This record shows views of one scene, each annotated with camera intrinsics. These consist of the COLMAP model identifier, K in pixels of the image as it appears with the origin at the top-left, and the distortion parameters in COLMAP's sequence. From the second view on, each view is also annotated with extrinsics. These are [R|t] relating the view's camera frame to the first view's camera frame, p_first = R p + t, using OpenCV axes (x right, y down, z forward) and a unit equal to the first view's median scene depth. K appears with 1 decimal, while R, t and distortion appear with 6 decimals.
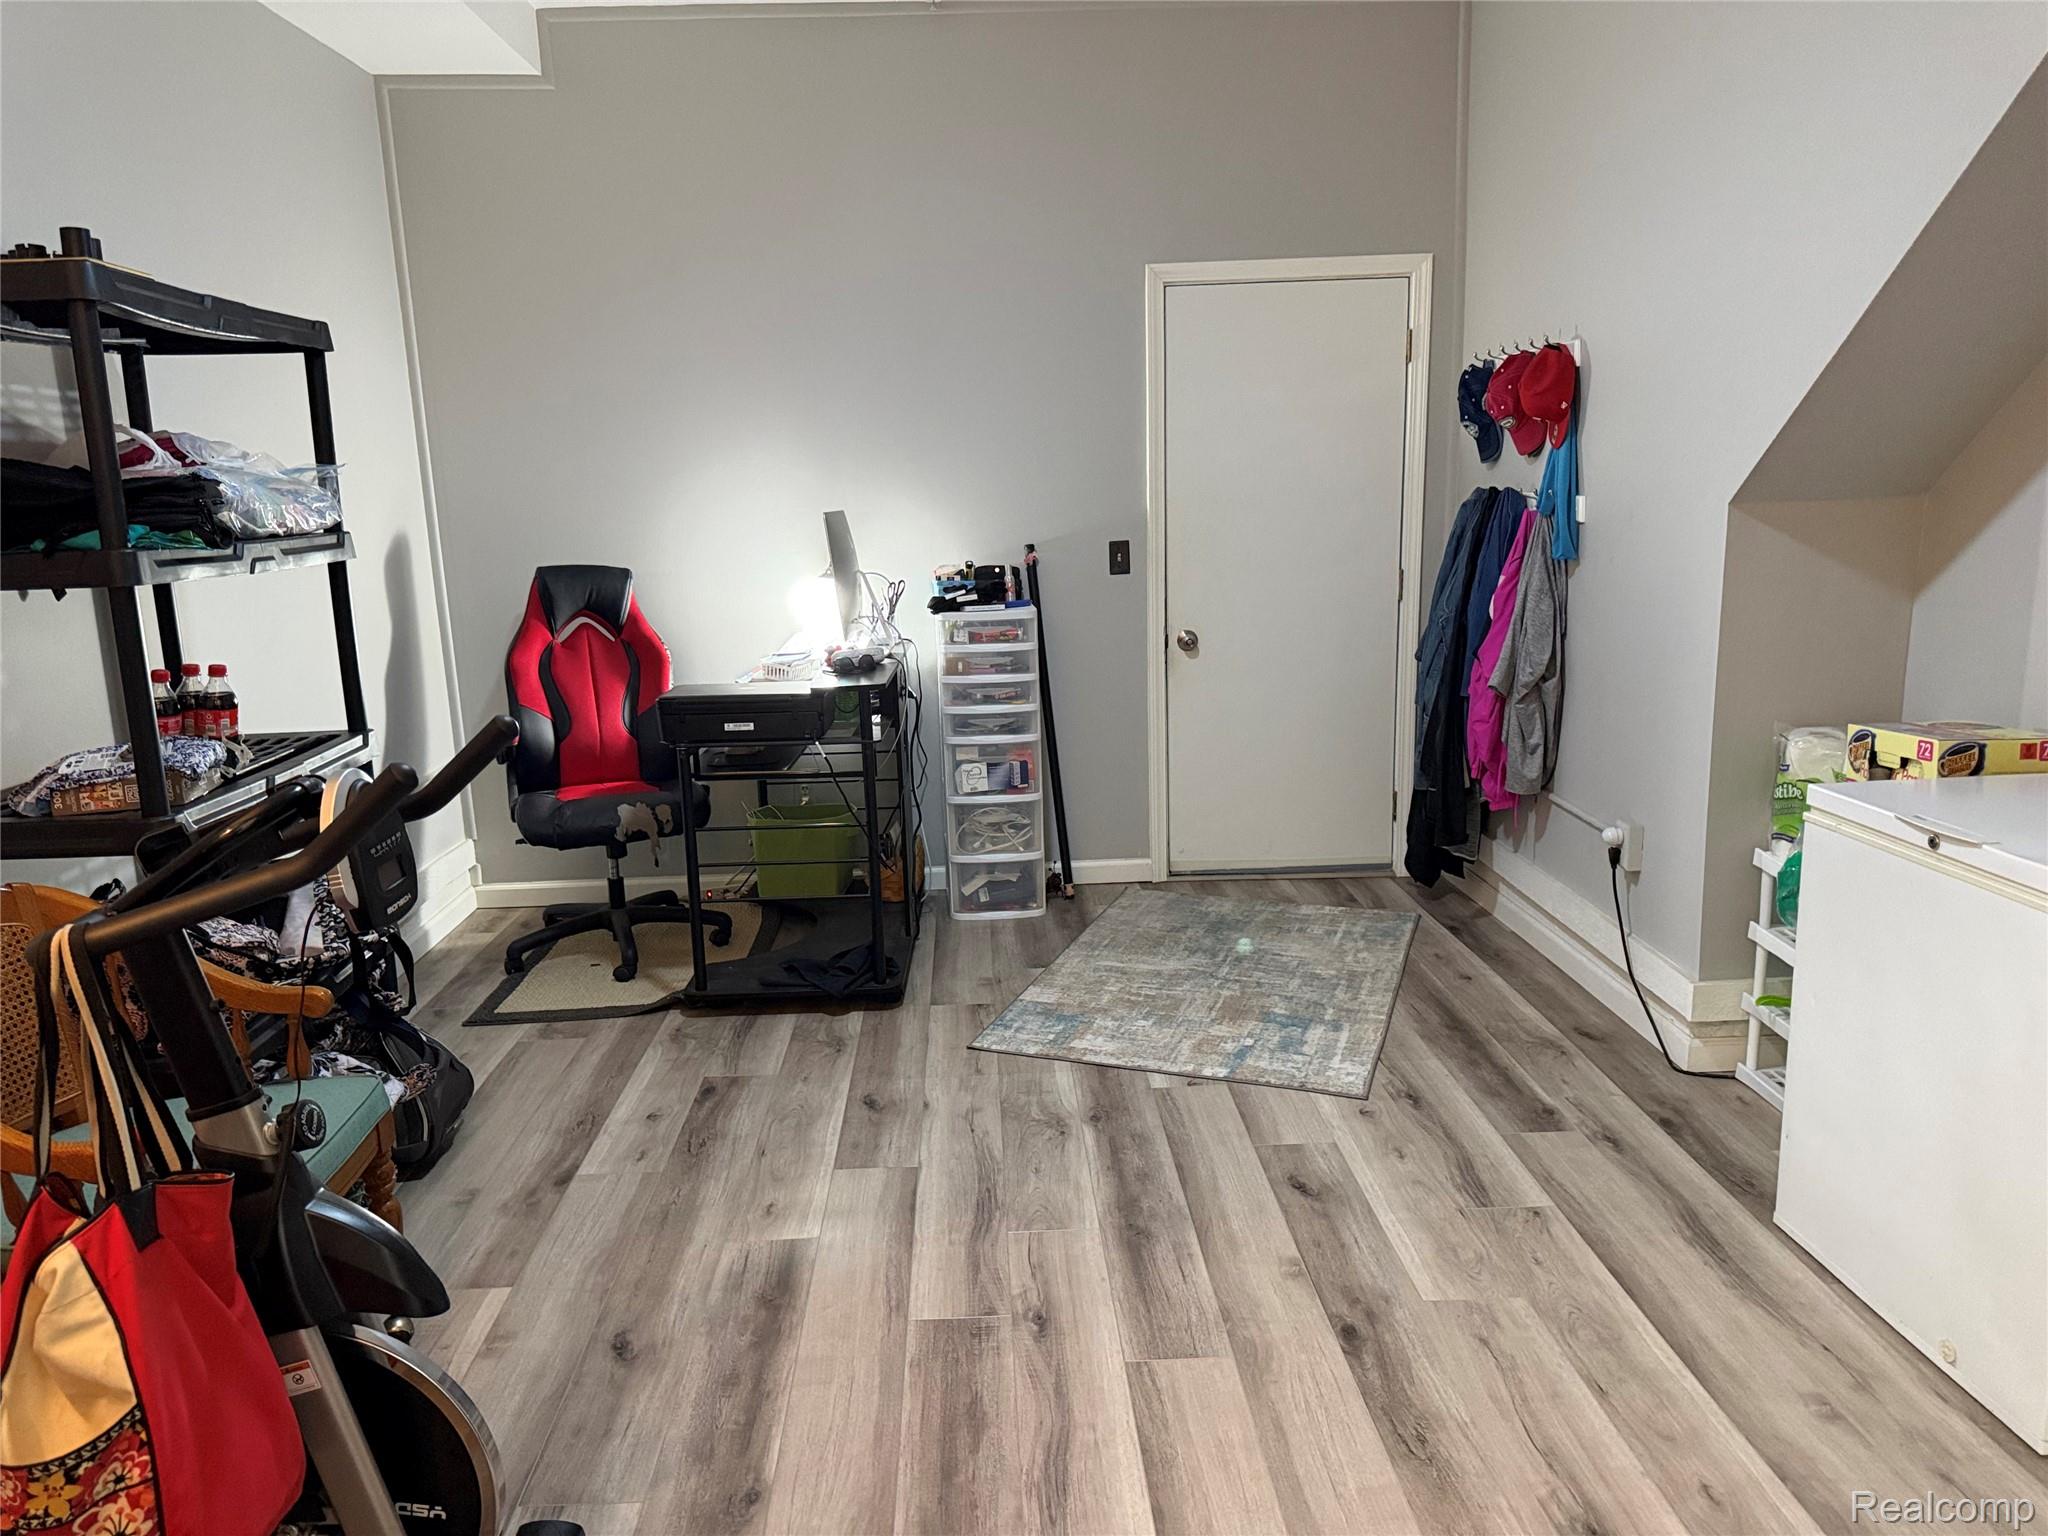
lens RADIAL K [[1463.9, 0, 1023.9], [0, 1463.9, 764.7], [0, 0, 1]] dist [0.069129, -0.078338]
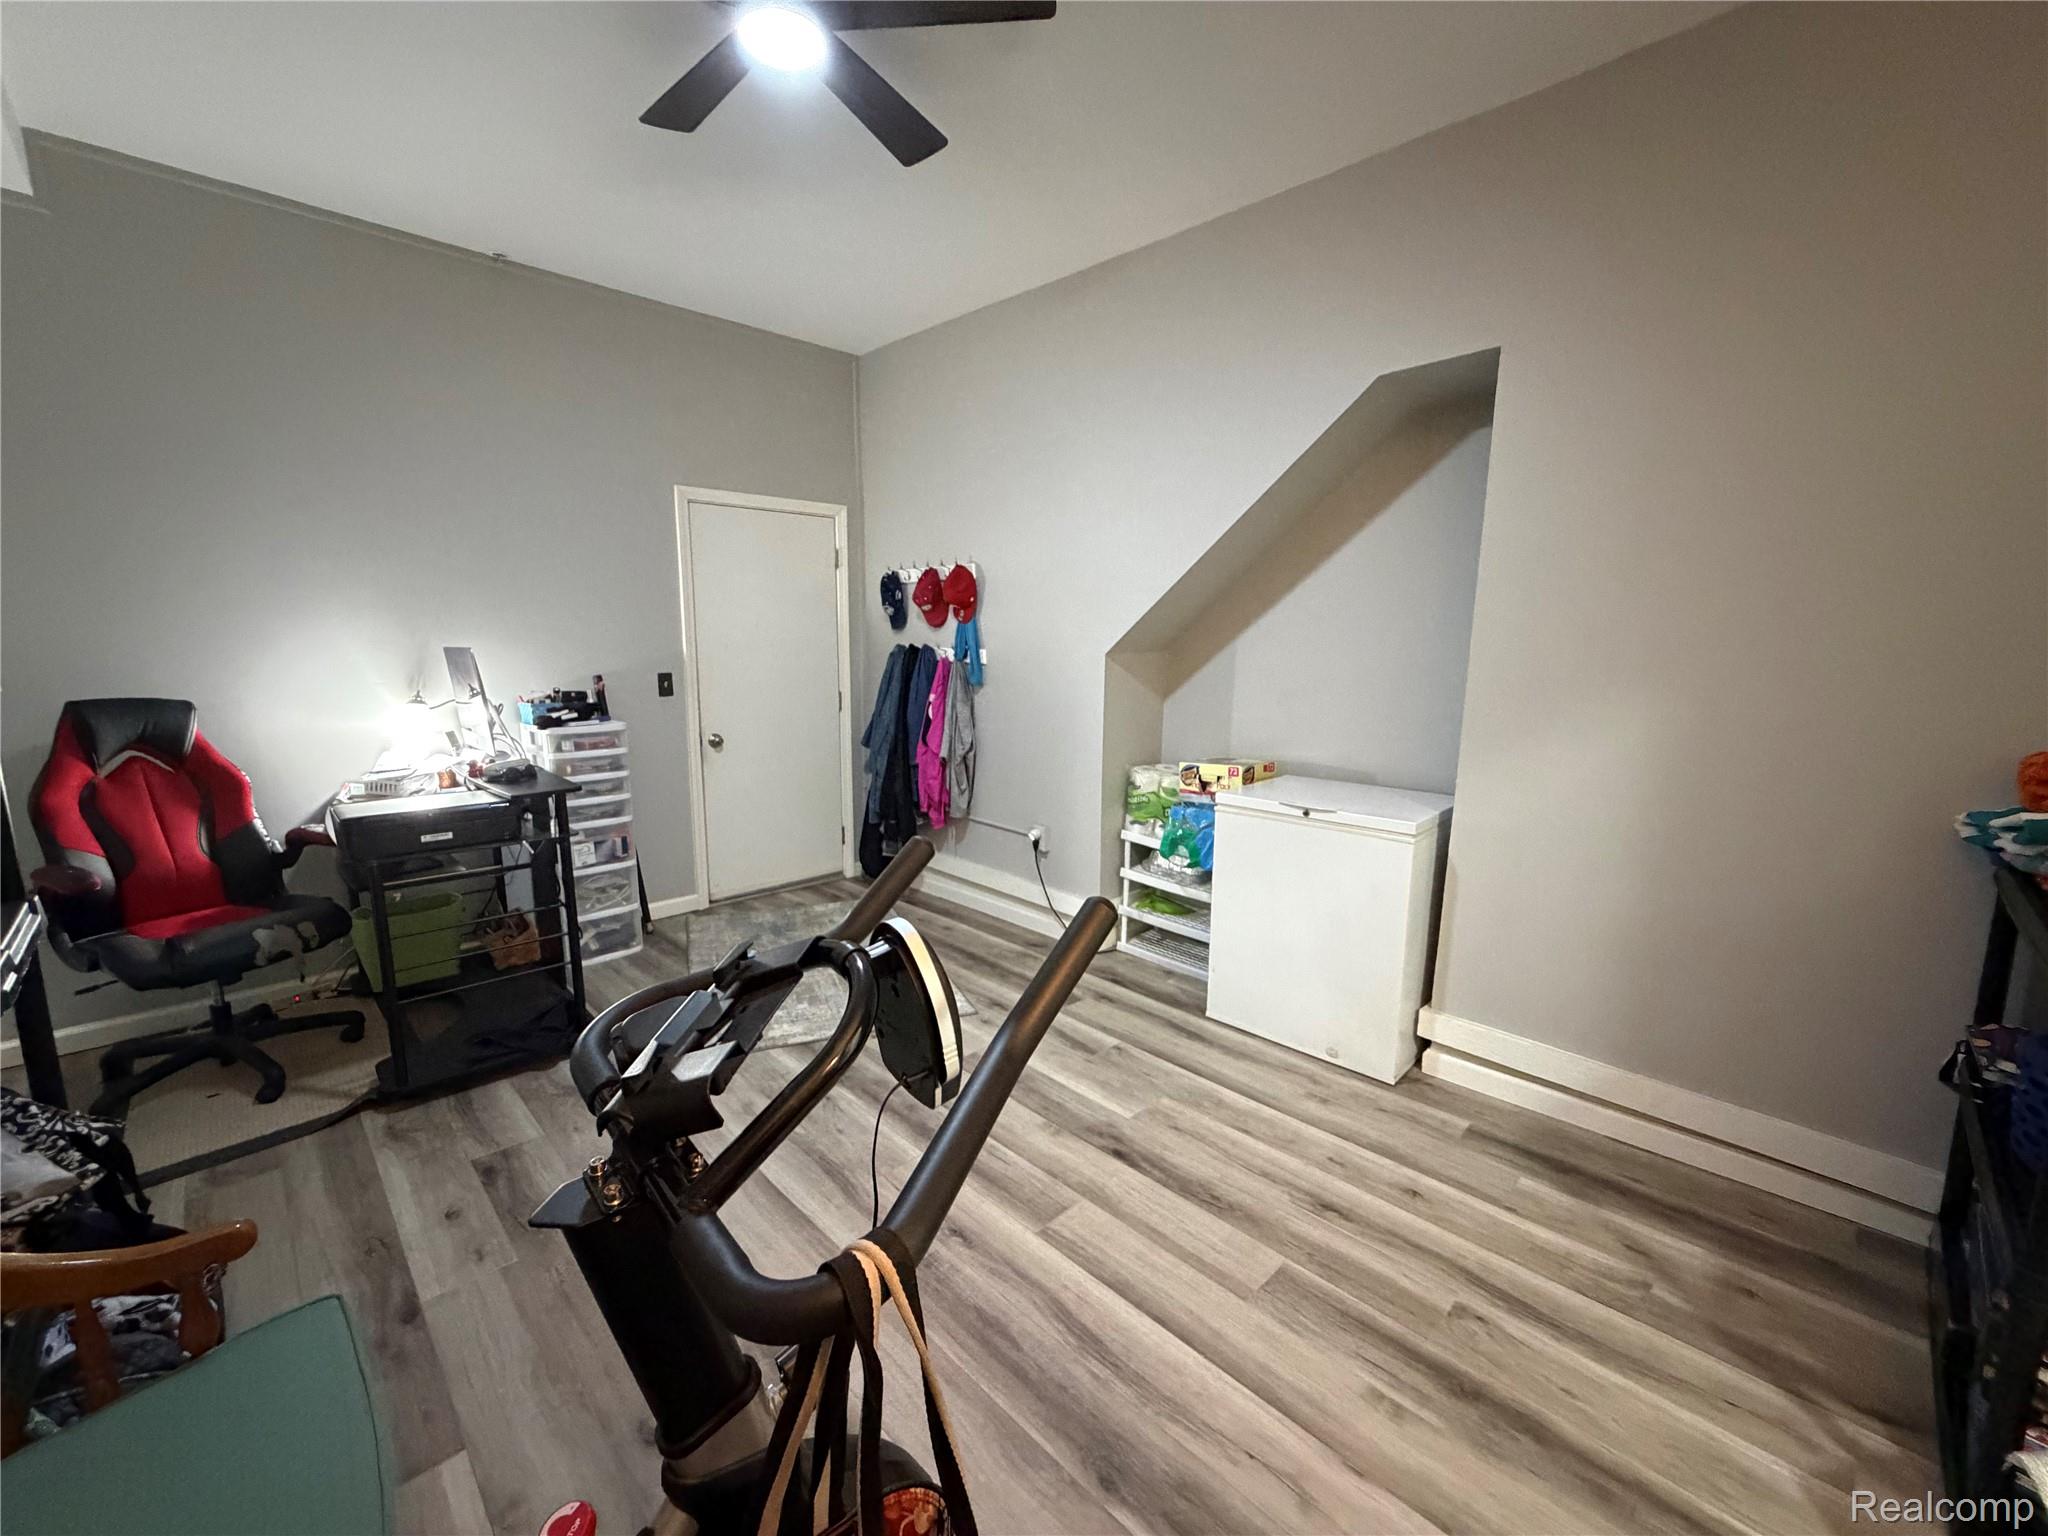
lens RADIAL K [[830.9, 0, 1022.4], [0, 830.9, 760.8], [0, 0, 1]] dist [0.008660, -0.003379]
pose [[0.739371, -0.068032, 0.669853, -0.271984], [0.103261, 0.994570, -0.012967, -0.027755], [-0.665333, 0.078757, 0.742381, 0.219911]]
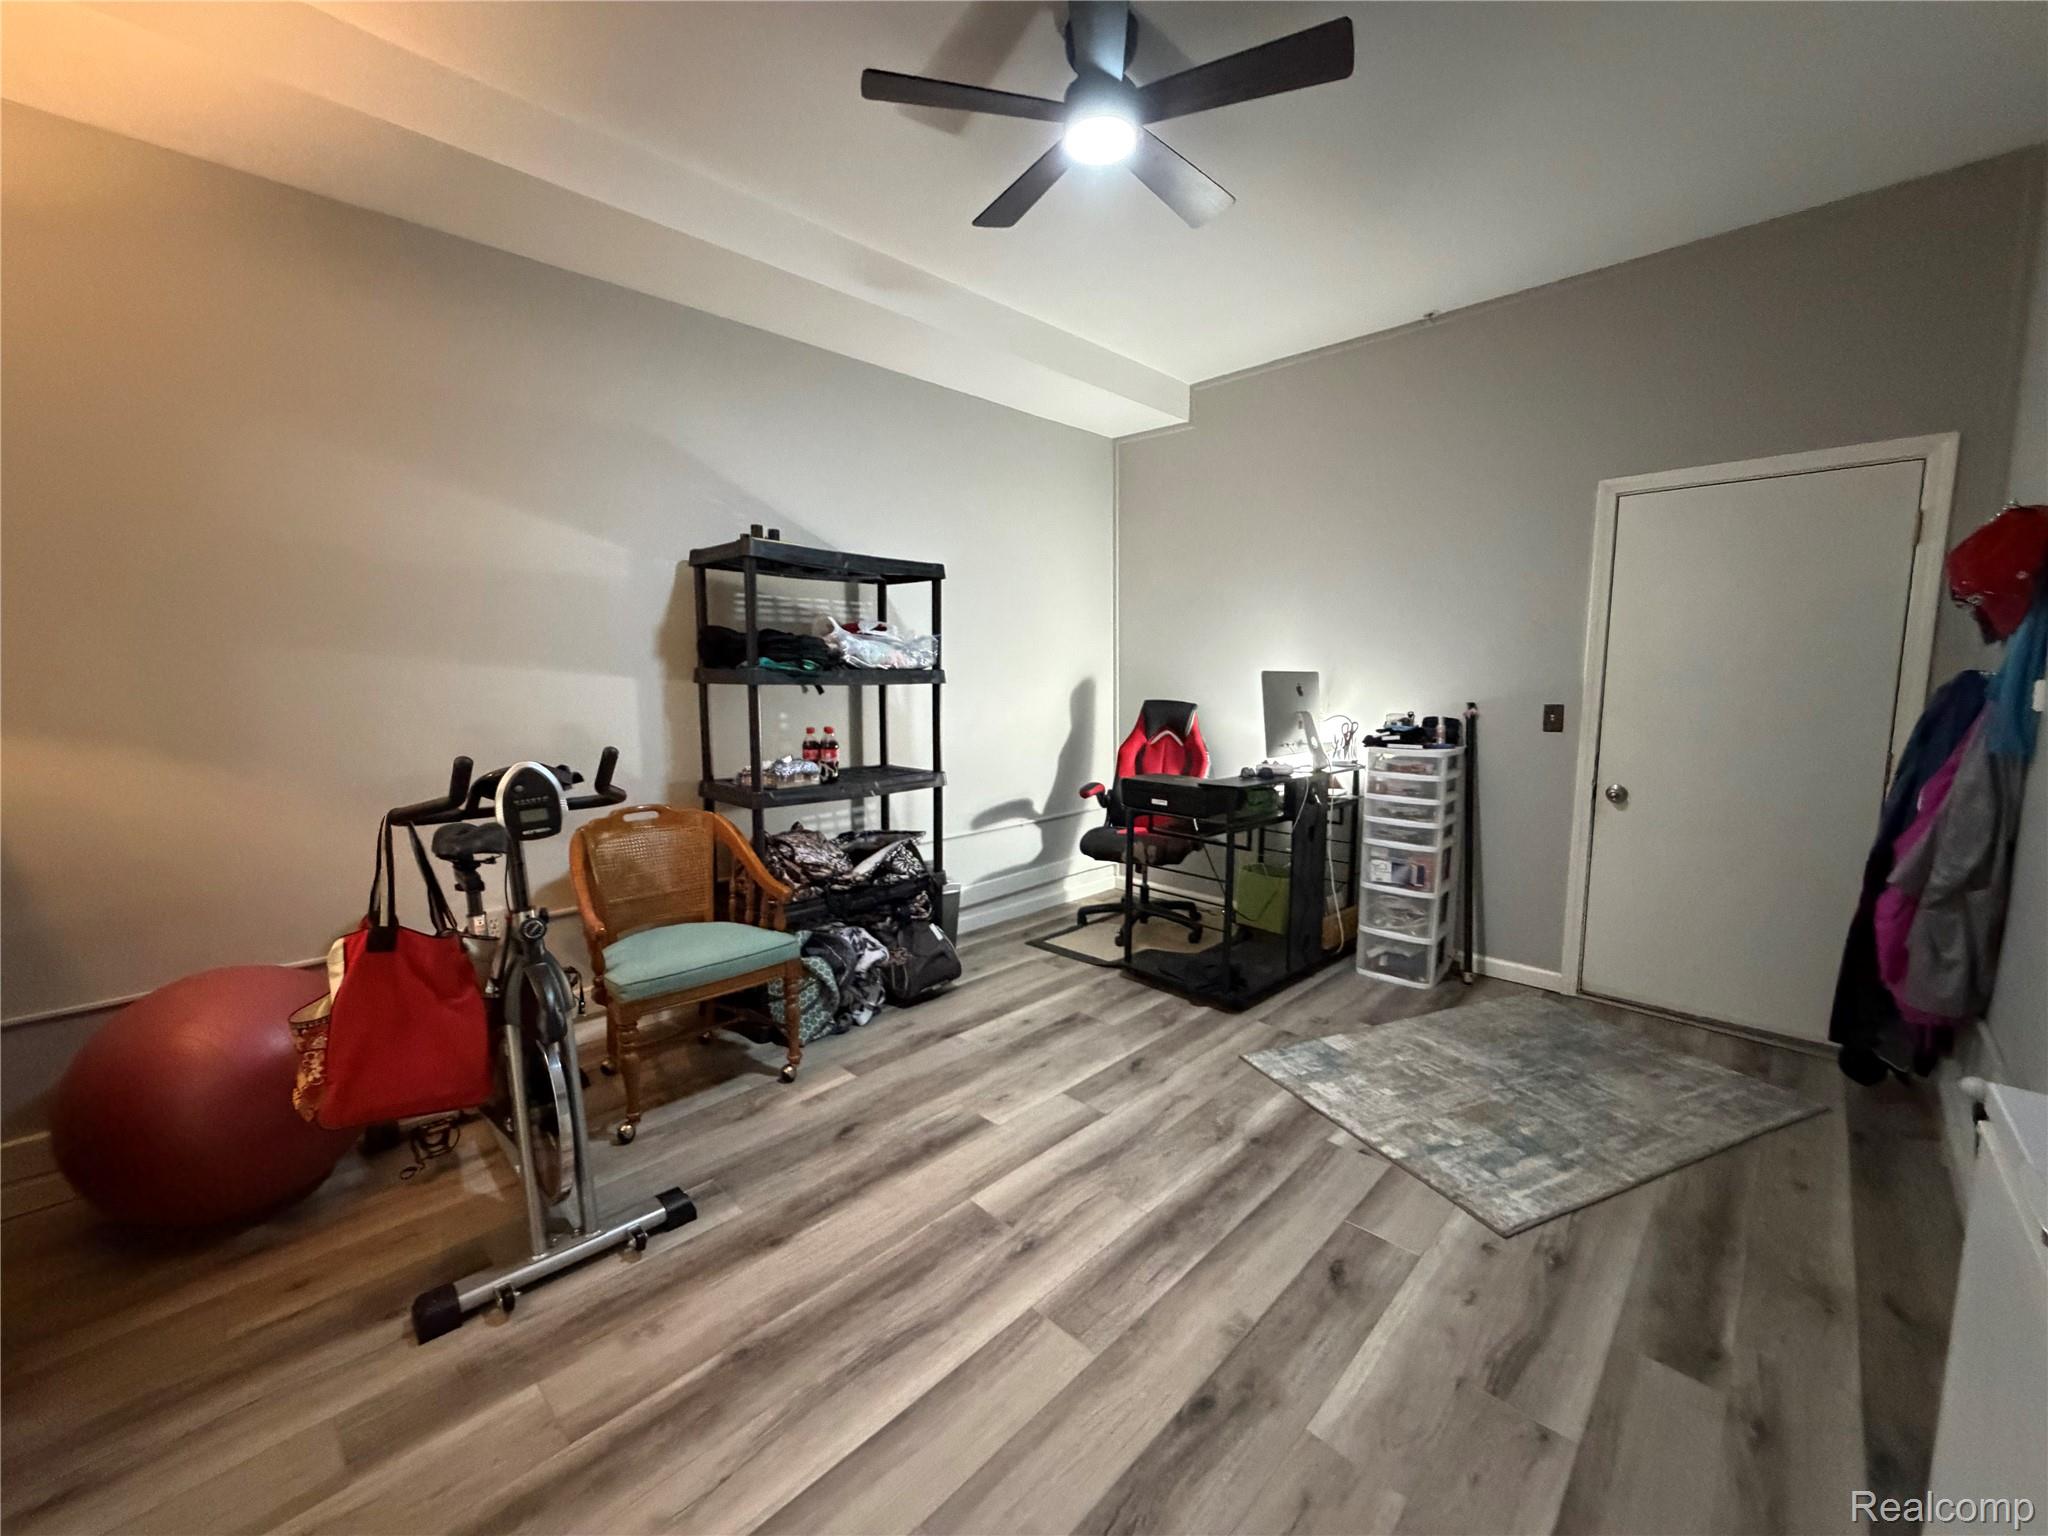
lens RADIAL K [[830.9, 0, 1010.8], [0, 830.9, 755.8], [0, 0, 1]] dist [0.008660, -0.003379]
pose [[0.681250, 0.105863, -0.724356, 0.320304], [-0.162381, 0.986691, -0.008515, -0.039214], [0.713814, 0.123422, 0.689374, 0.252531]]
